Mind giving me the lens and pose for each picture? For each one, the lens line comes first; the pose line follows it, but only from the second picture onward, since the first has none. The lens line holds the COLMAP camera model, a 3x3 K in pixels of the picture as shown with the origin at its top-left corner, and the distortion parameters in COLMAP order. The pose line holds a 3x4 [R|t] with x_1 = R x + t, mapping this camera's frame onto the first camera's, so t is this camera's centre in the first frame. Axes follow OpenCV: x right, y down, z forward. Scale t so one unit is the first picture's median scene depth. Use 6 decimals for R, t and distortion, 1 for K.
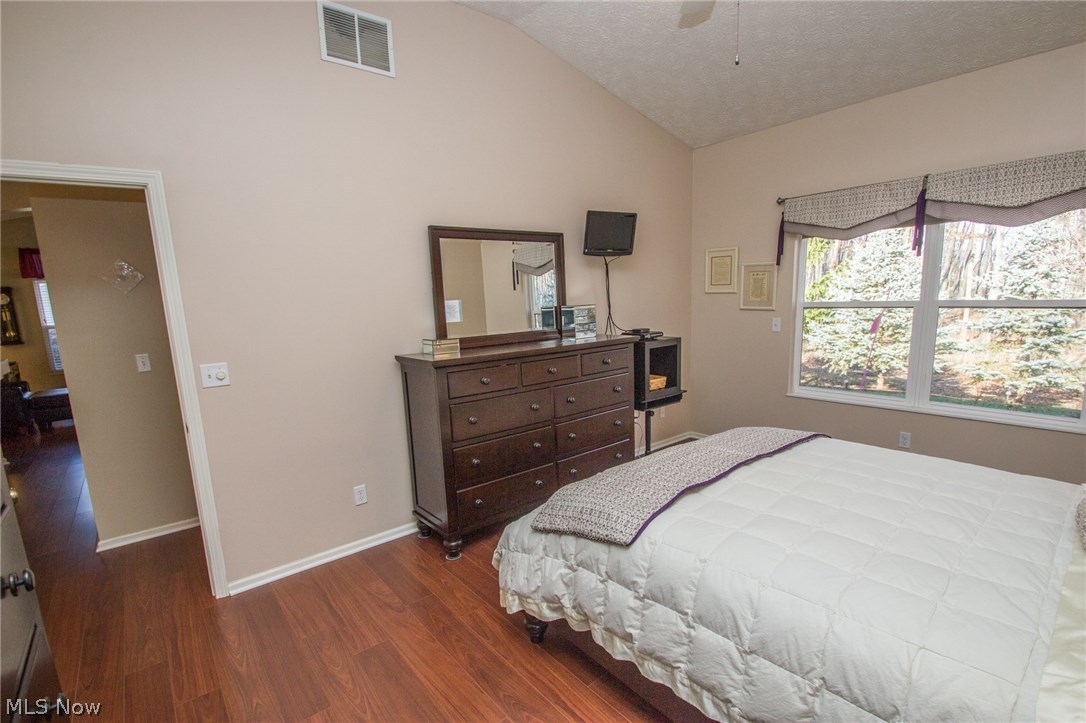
lens RADIAL K [[507.4, 0, 553.0], [0, 507.4, 383.9], [0, 0, 1]] dist [0.020983, -0.020026]
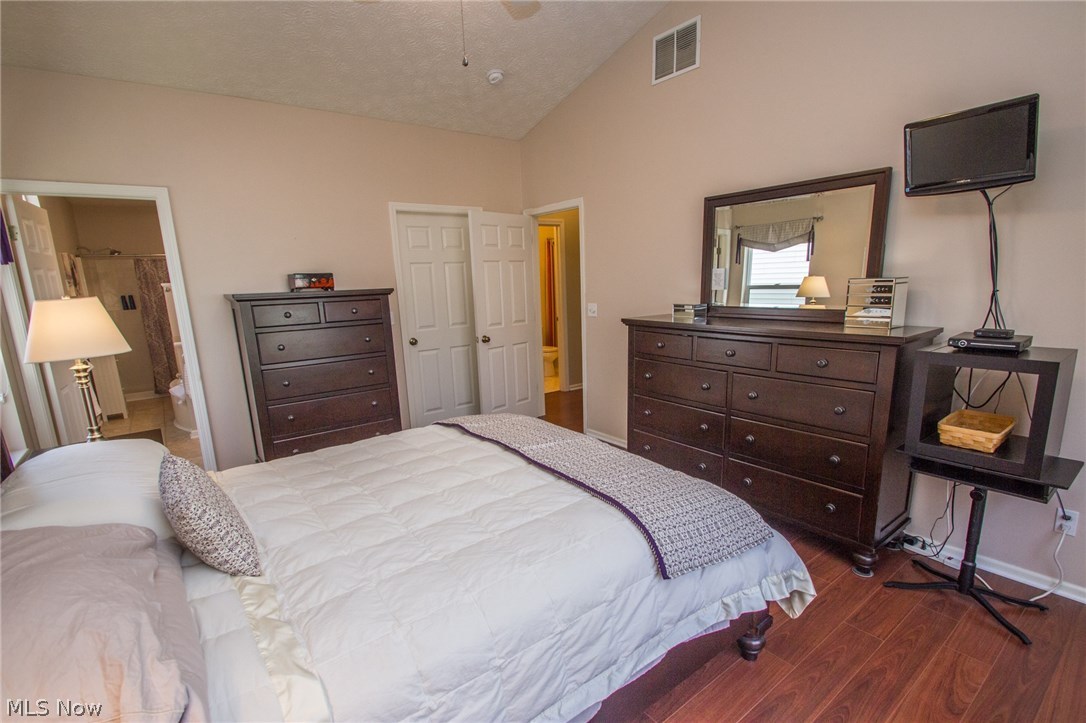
lens RADIAL K [[507.4, 0, 553.0], [0, 507.4, 383.9], [0, 0, 1]] dist [0.020983, -0.020026]
pose [[-0.032297, 0.247309, -0.968398, 0.866338], [-0.142499, 0.957866, 0.249372, -0.150586], [0.989268, 0.146049, 0.004305, 0.704064]]
